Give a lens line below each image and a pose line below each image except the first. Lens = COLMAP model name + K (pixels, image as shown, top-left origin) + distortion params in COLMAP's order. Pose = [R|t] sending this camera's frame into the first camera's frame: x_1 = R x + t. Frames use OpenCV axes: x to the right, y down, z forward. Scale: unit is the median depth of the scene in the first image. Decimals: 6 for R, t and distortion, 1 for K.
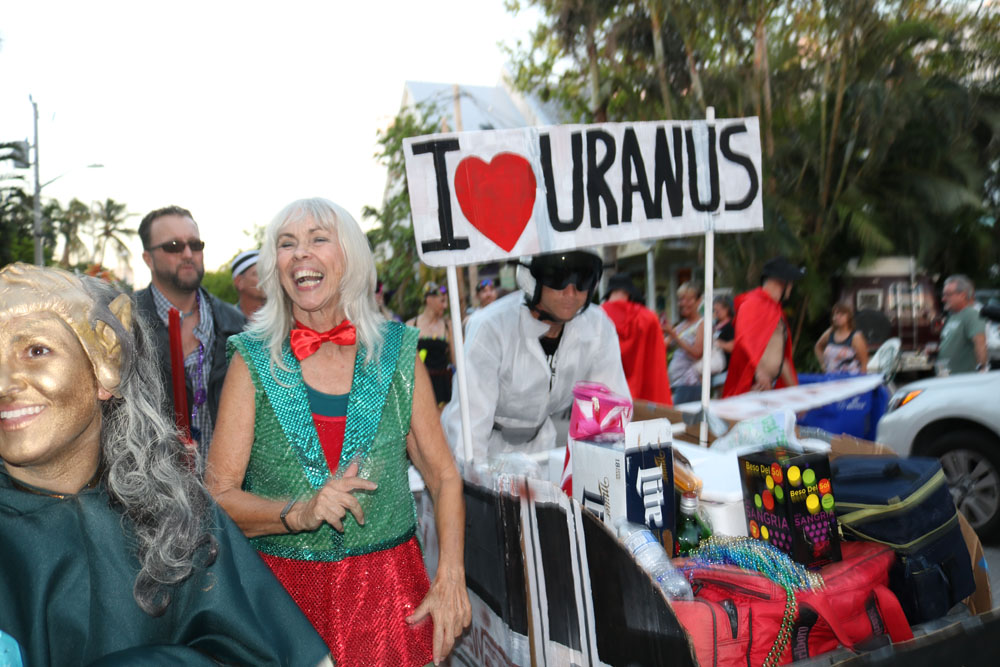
lens RADIAL K [[818.1, 0, 498.6], [0, 818.1, 331.9], [0, 0, 1]] dist [-0.134147, 0.073321]
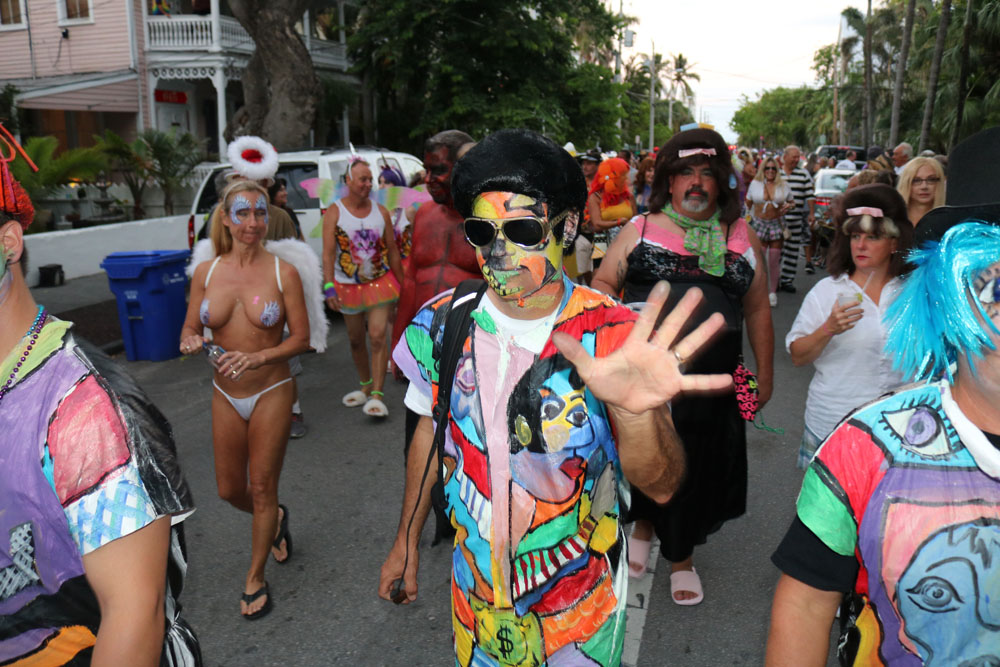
lens RADIAL K [[818.1, 0, 500.8], [0, 818.1, 333.9], [0, 0, 1]] dist [-0.134147, 0.073321]
pose [[0.792040, 0.166271, -0.587390, 0.471097], [-0.029167, 0.971402, 0.235643, -0.015485], [0.609772, -0.169506, 0.774239, -1.029606]]
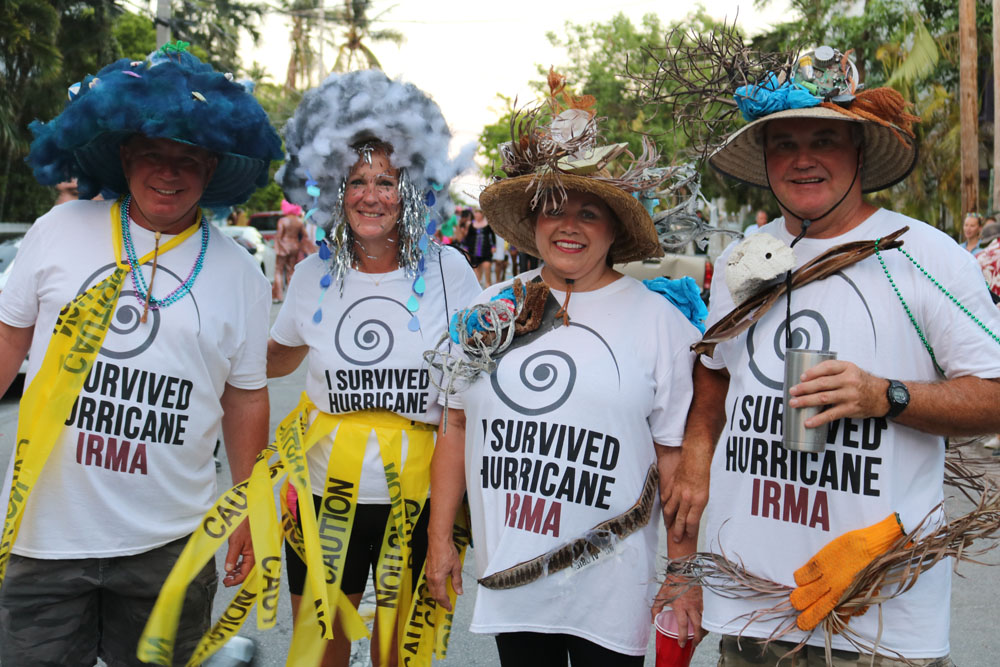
lens RADIAL K [[1317.0, 0, 501.6], [0, 1317.0, 334.4], [0, 0, 1]] dist [-0.044027, 0.000000]
pose [[0.931661, 0.085771, -0.353059, -0.018763], [-0.055797, 0.993985, 0.094237, -0.005182], [0.359018, -0.068097, 0.930843, 0.194499]]
